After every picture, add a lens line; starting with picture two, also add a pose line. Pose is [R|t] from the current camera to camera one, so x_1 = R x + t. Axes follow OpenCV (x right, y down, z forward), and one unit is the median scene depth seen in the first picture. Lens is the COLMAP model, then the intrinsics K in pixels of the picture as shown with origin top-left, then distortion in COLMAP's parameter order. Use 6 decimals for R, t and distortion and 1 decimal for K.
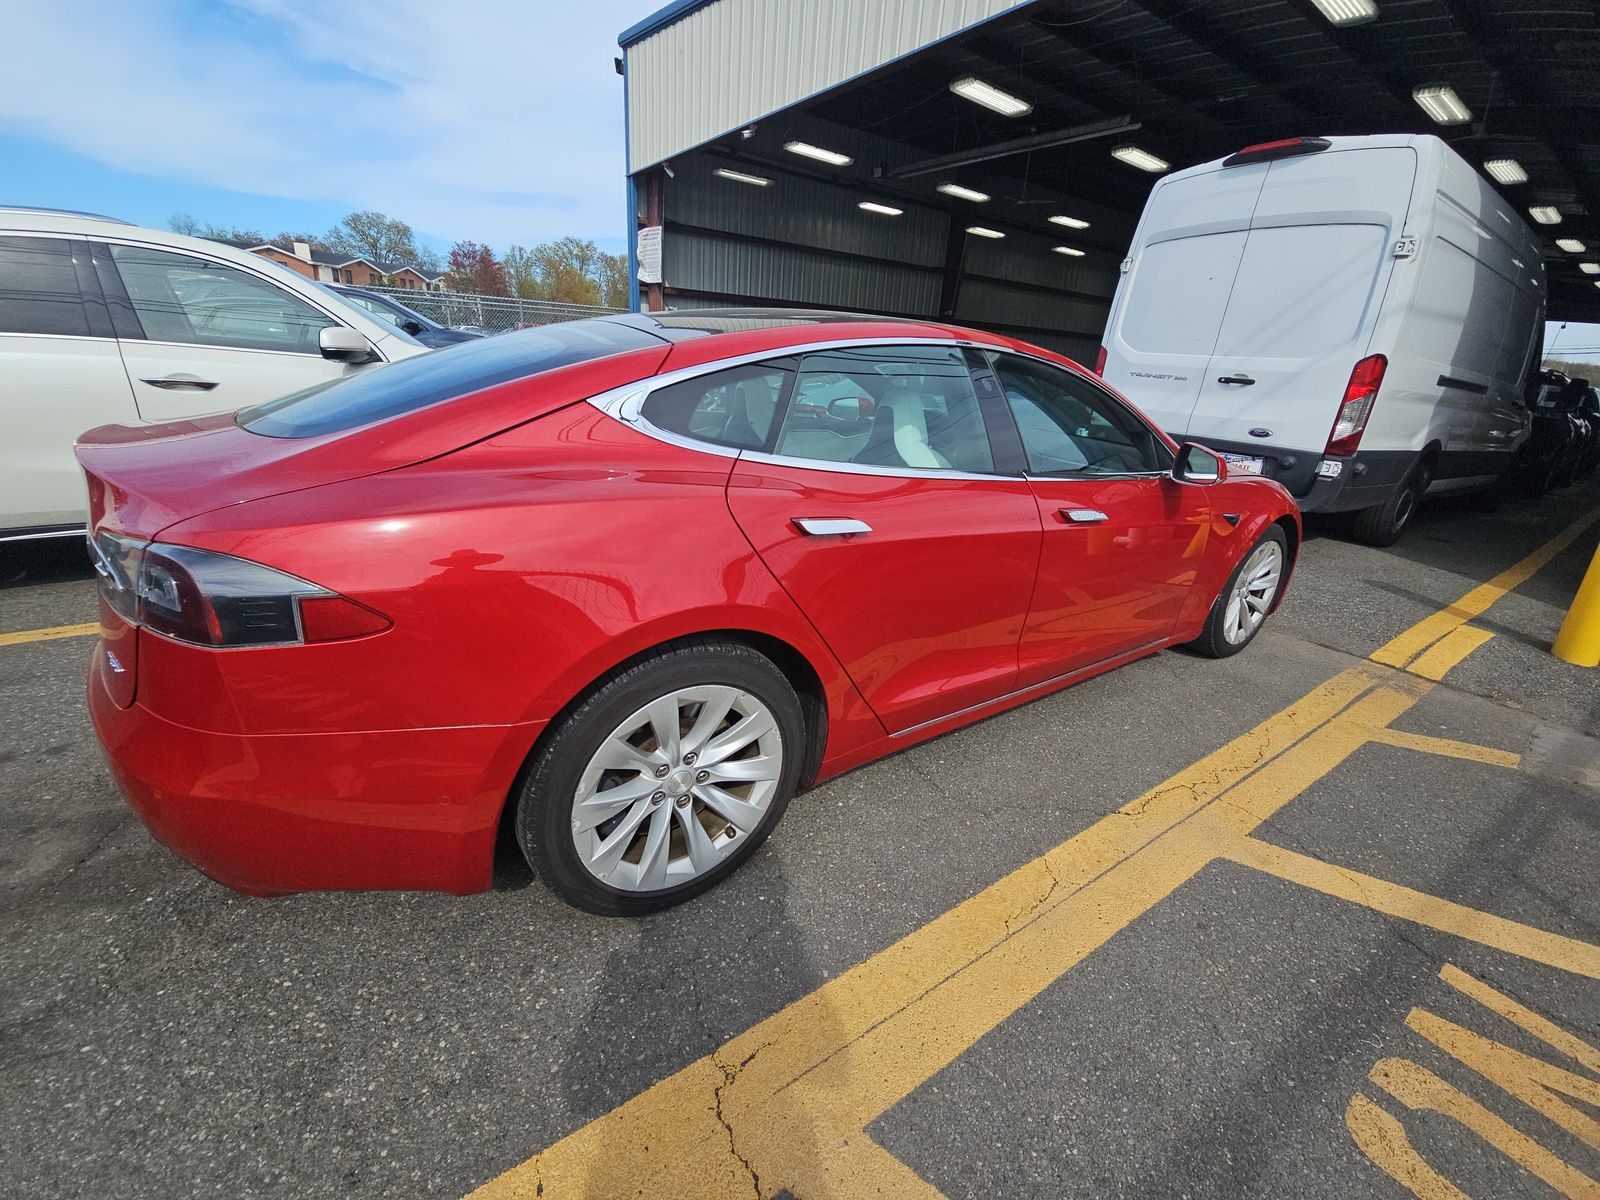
lens RADIAL K [[642.8, 0, 807.1], [0, 642.8, 601.1], [0, 0, 1]] dist [0.021747, -0.017099]
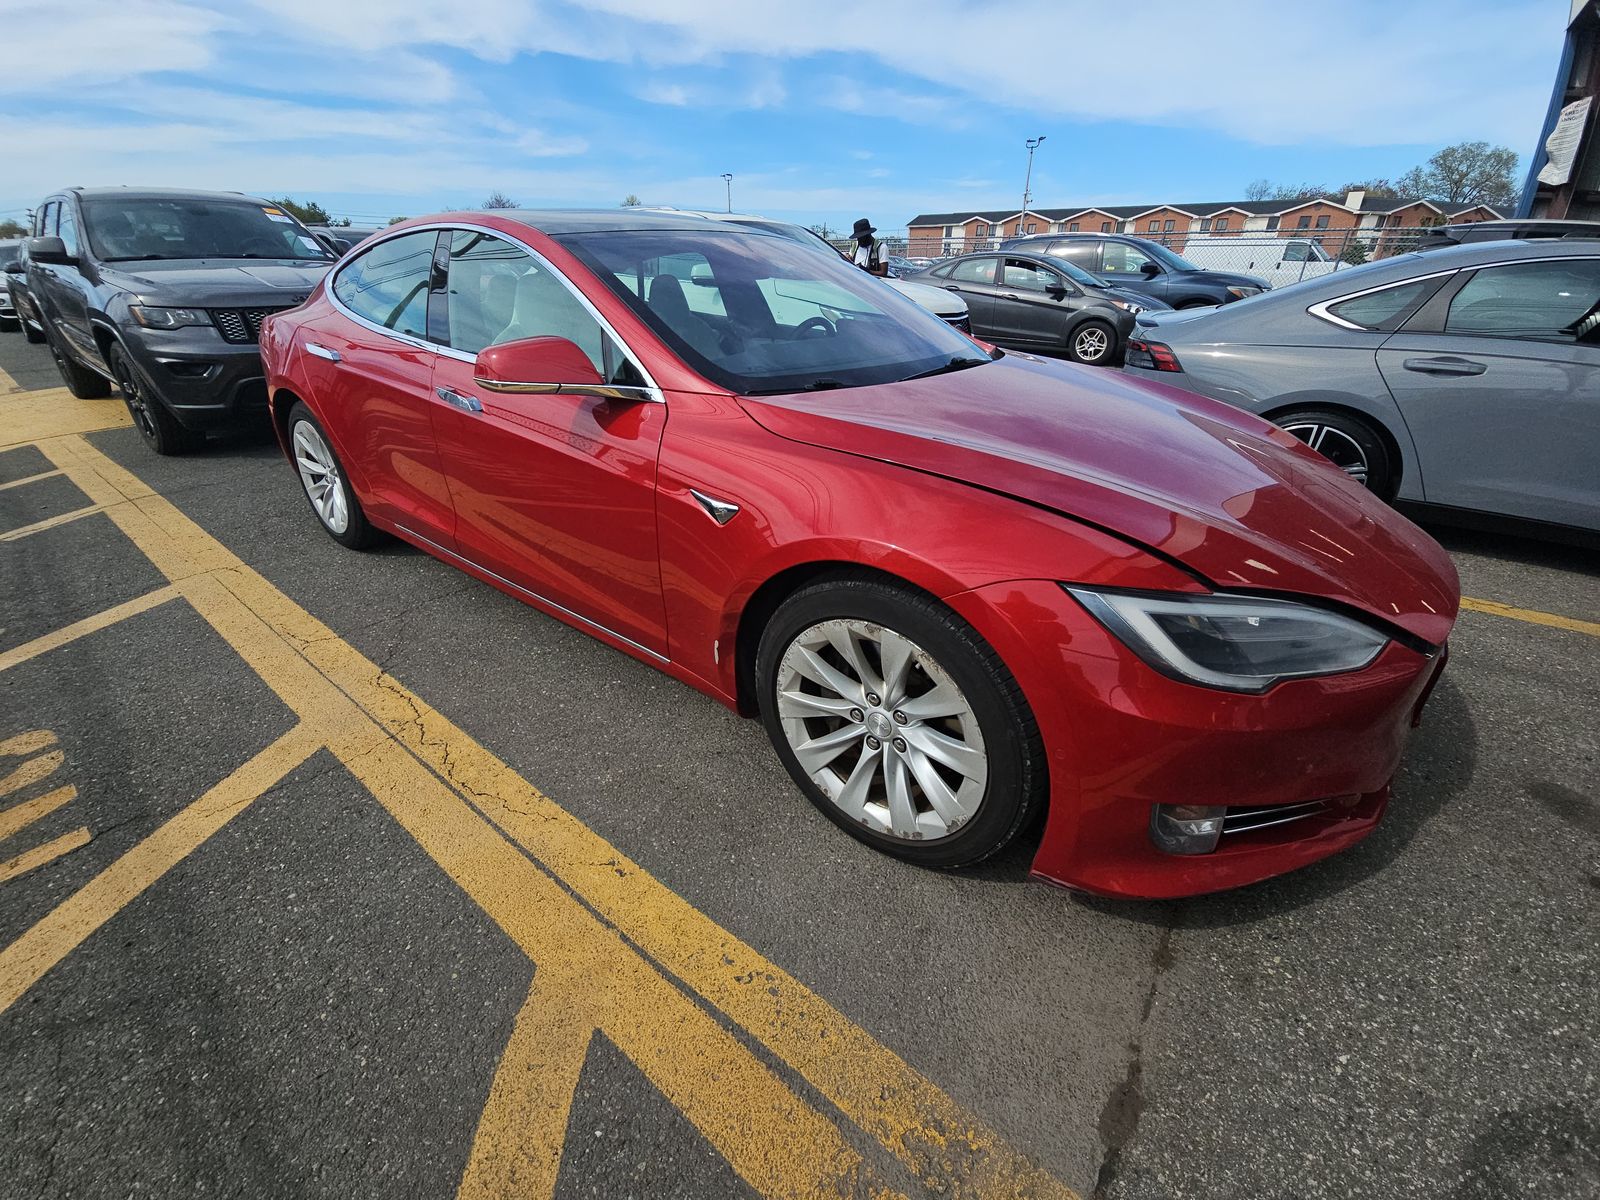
lens RADIAL K [[669.1, 0, 802.9], [0, 669.1, 596.2], [0, 0, 1]] dist [0.023454, -0.017765]
pose [[0.298552, 0.371663, -0.879053, 1.738762], [-0.343880, 0.901084, 0.264186, -0.340924], [0.890288, 0.223415, 0.396828, 1.237542]]
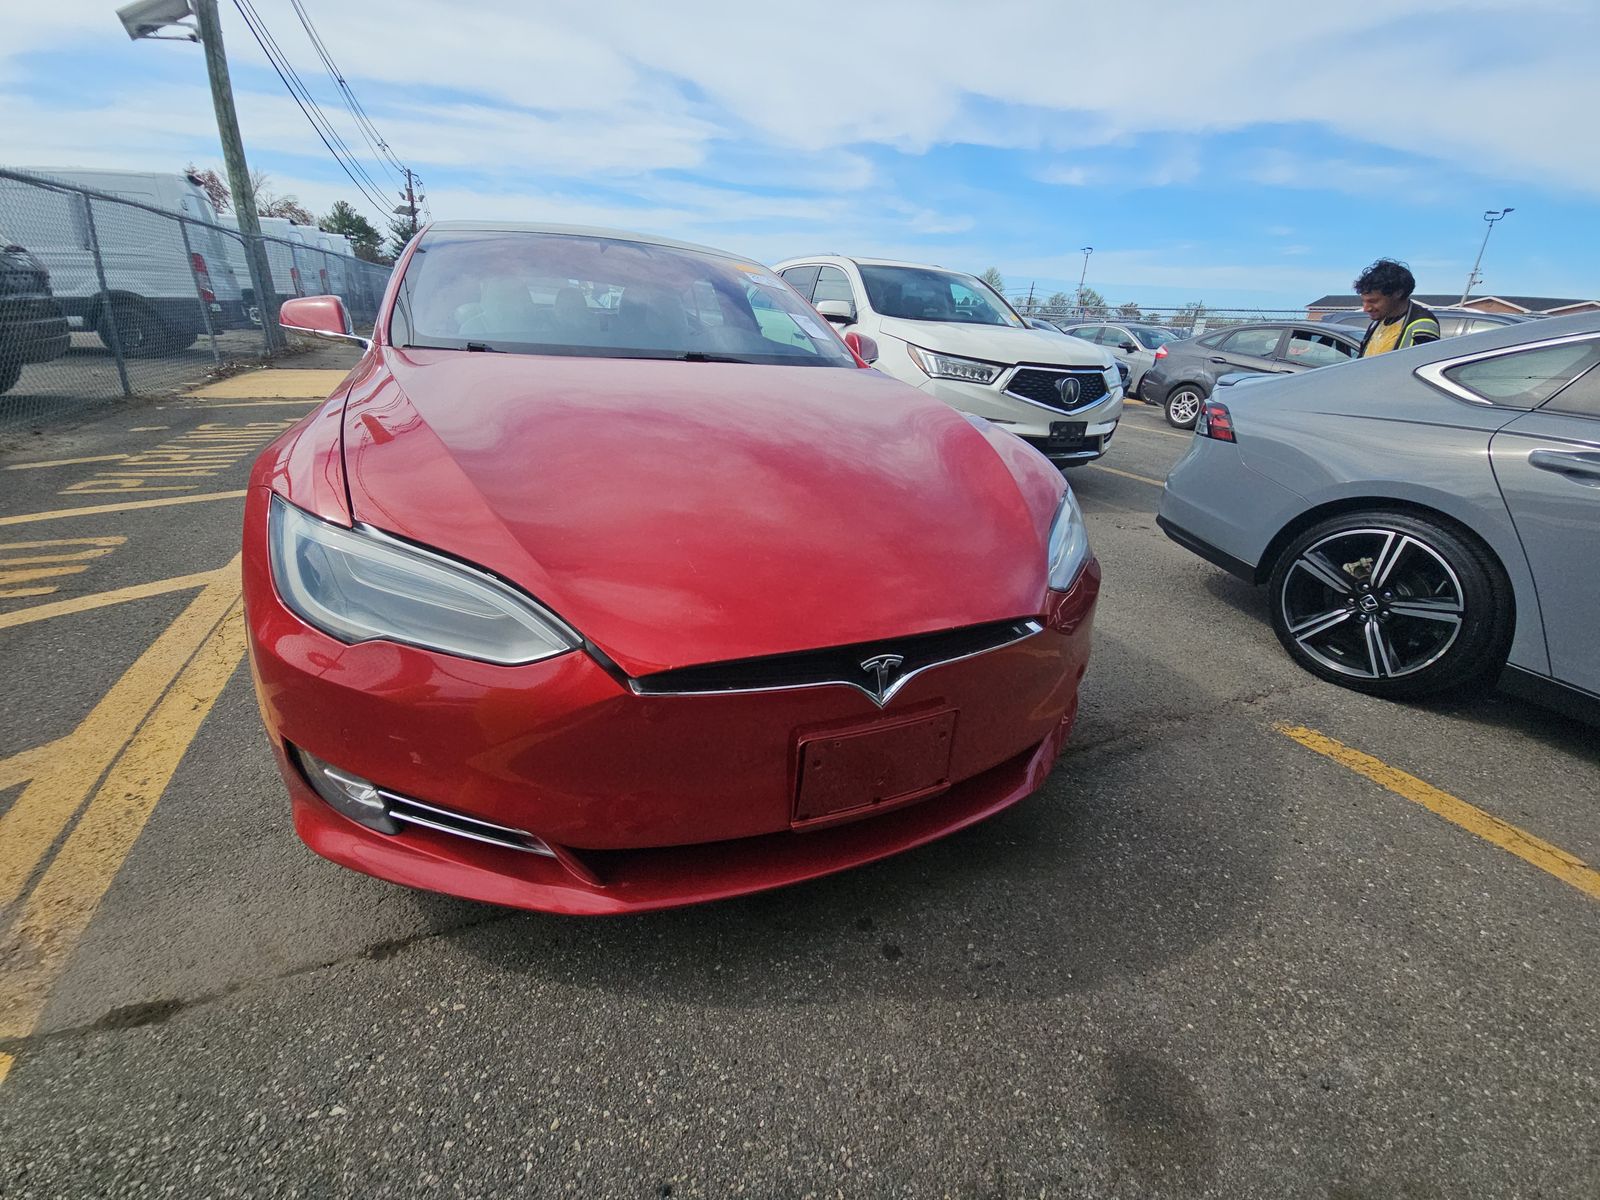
lens RADIAL K [[669.1, 0, 802.9], [0, 669.1, 596.2], [0, 0, 1]] dist [0.023454, -0.017765]
pose [[-0.184427, 0.308046, -0.933324, 1.791906], [-0.429453, 0.828908, 0.358444, -0.624125], [0.884057, 0.466925, -0.020582, 2.172273]]
